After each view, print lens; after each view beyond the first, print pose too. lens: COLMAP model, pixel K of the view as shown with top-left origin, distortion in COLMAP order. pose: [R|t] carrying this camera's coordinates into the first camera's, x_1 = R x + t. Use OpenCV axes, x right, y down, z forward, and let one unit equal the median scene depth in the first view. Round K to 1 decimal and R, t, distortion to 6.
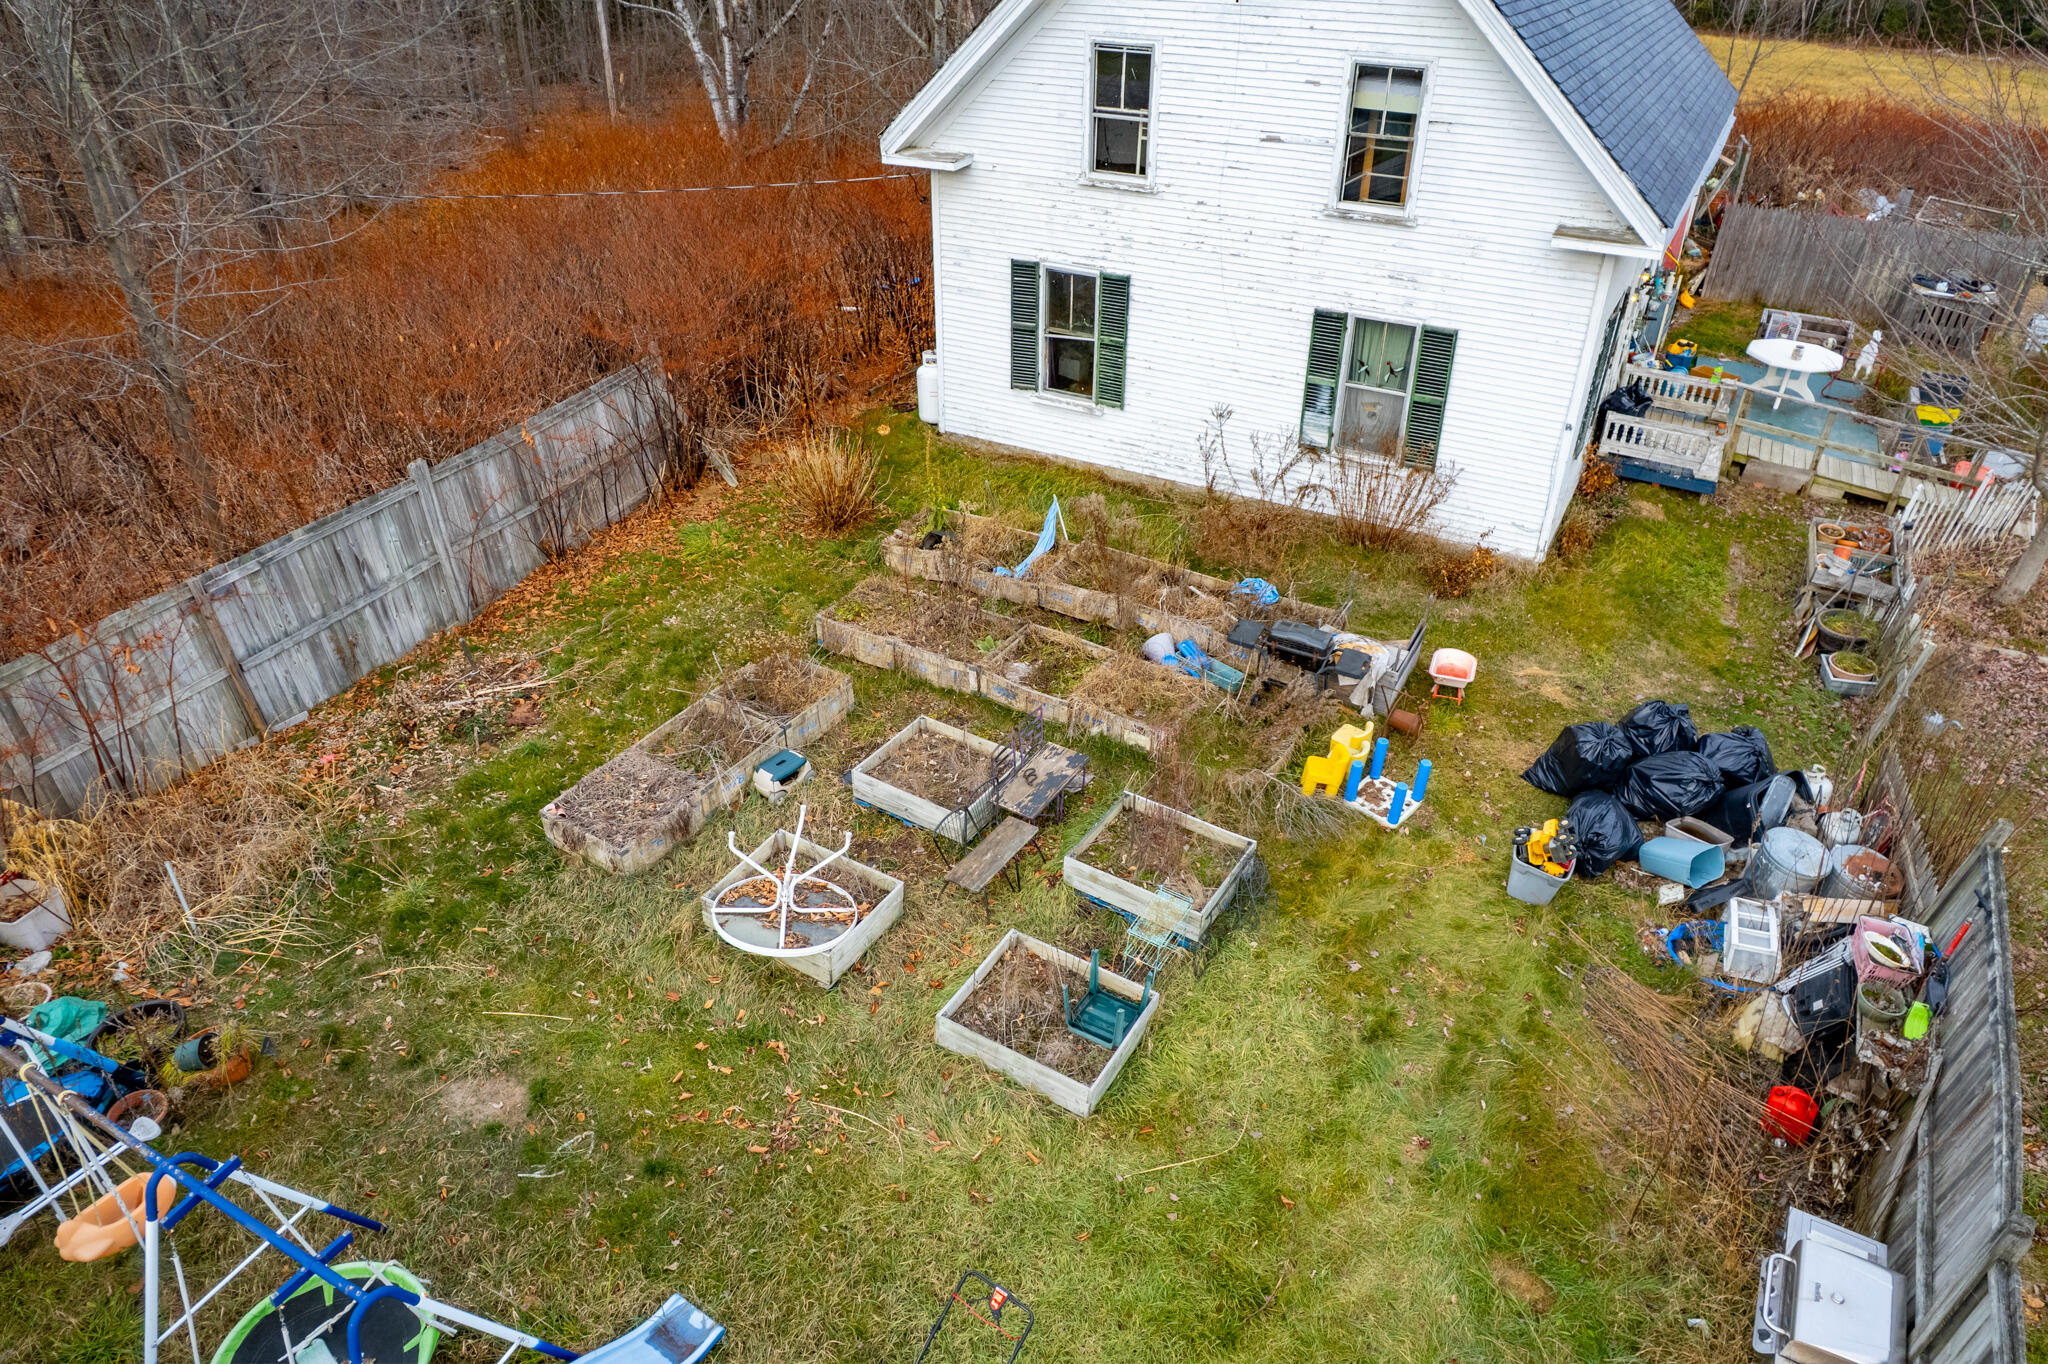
lens RADIAL K [[1319.3, 0, 1022.7], [0, 1319.3, 706.2], [0, 0, 1]] dist [-0.078538, 0.075718]
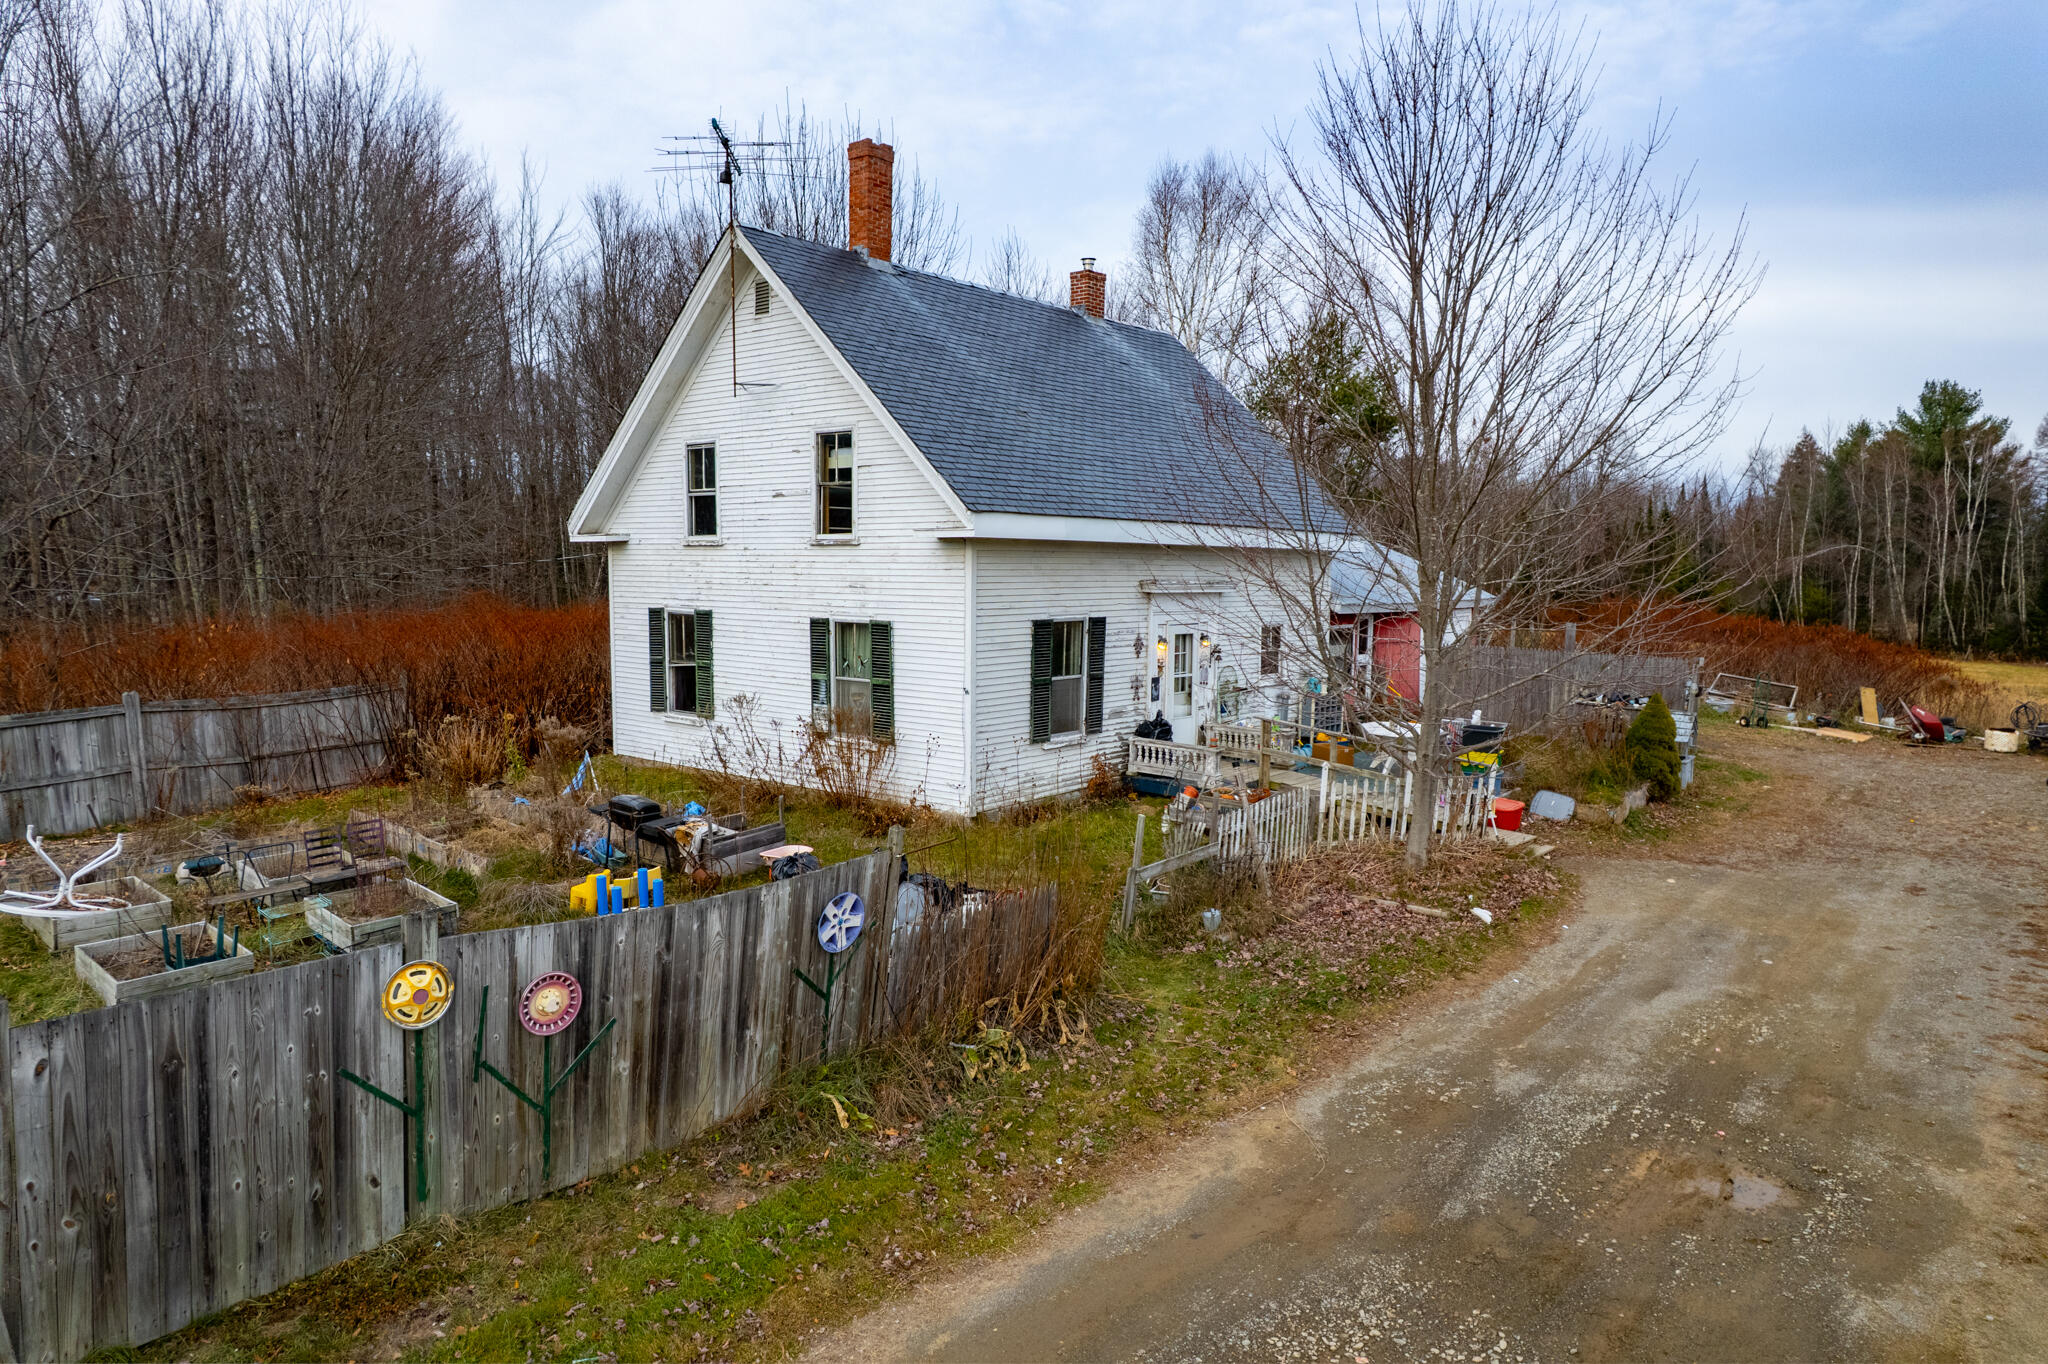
lens RADIAL K [[1317.1, 0, 1023.2], [0, 1317.1, 713.2], [0, 0, 1]] dist [-0.074063, 0.068345]
pose [[0.981256, 0.022153, -0.191431, 0.662136], [-0.104926, 0.894633, -0.434307, 0.299186], [0.161640, 0.446252, 0.880188, -0.030569]]
